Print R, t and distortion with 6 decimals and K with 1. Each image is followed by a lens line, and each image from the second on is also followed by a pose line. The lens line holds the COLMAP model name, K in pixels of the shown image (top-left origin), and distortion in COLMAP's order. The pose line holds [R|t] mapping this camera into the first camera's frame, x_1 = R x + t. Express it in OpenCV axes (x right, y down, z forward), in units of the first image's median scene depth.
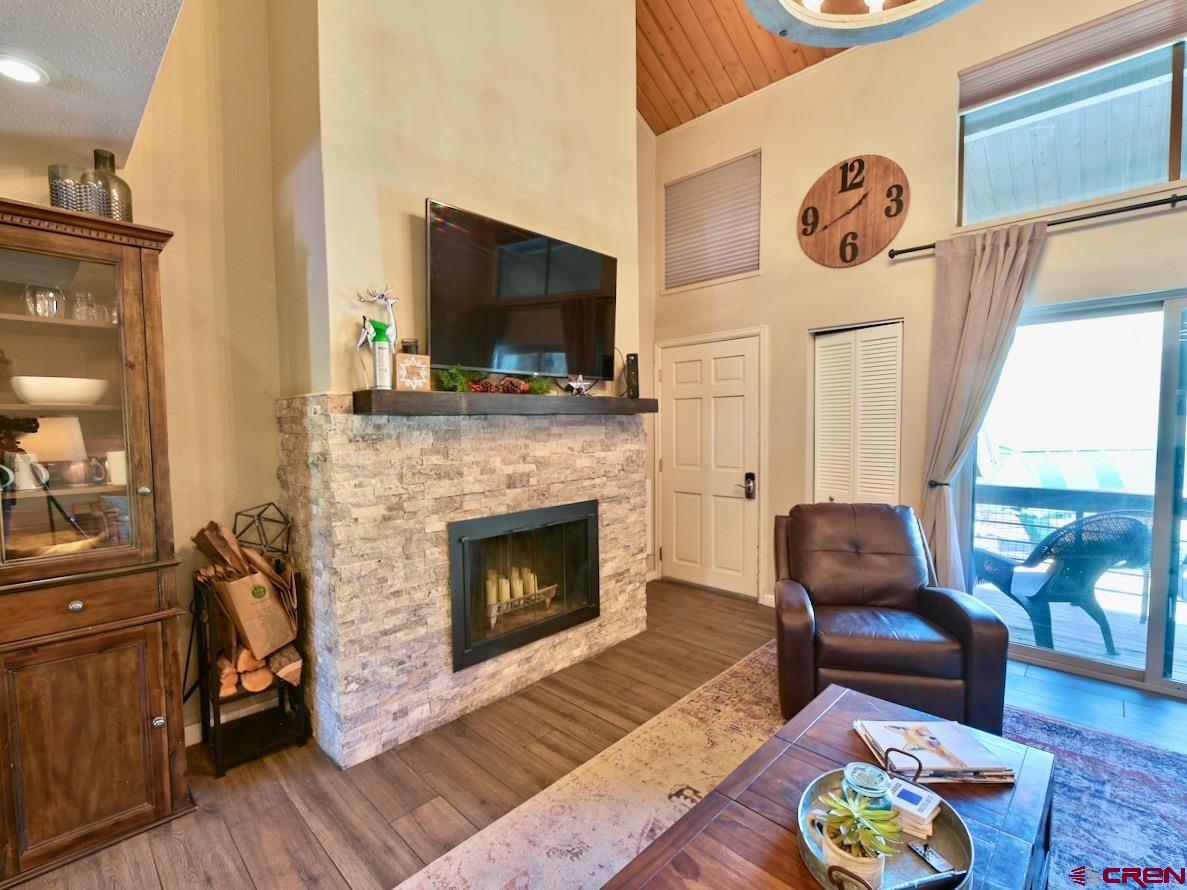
lens RADIAL K [[533.2, 0, 590.0], [0, 533.2, 454.8], [0, 0, 1]] dist [-0.010153, -0.000441]
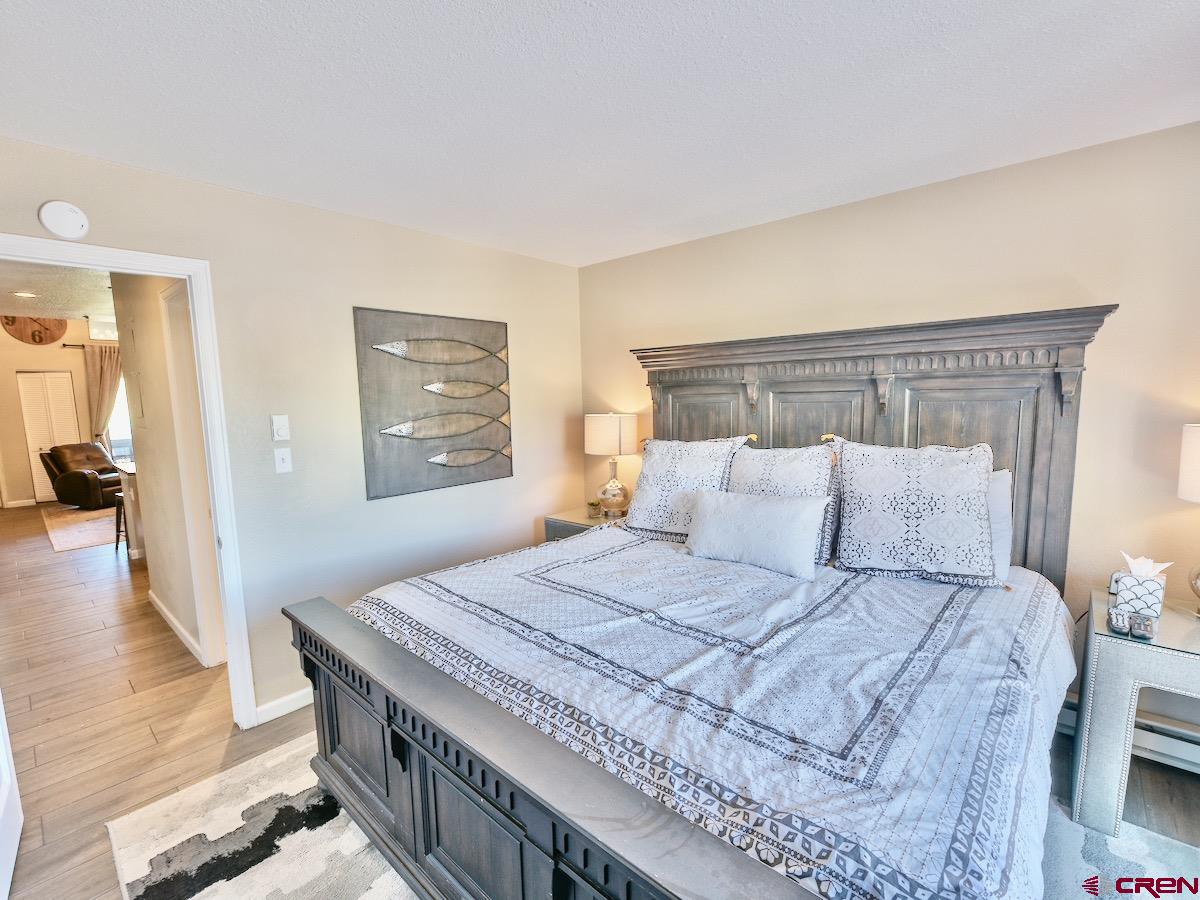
lens RADIAL K [[536.3, 0, 591.7], [0, 536.3, 456.3], [0, 0, 1]] dist [-0.003346, -0.003123]
pose [[-0.043390, -0.107972, 0.993207, -1.991824], [0.078582, 0.990694, 0.111132, 0.052337], [-0.995963, 0.082870, -0.034501, -1.281091]]
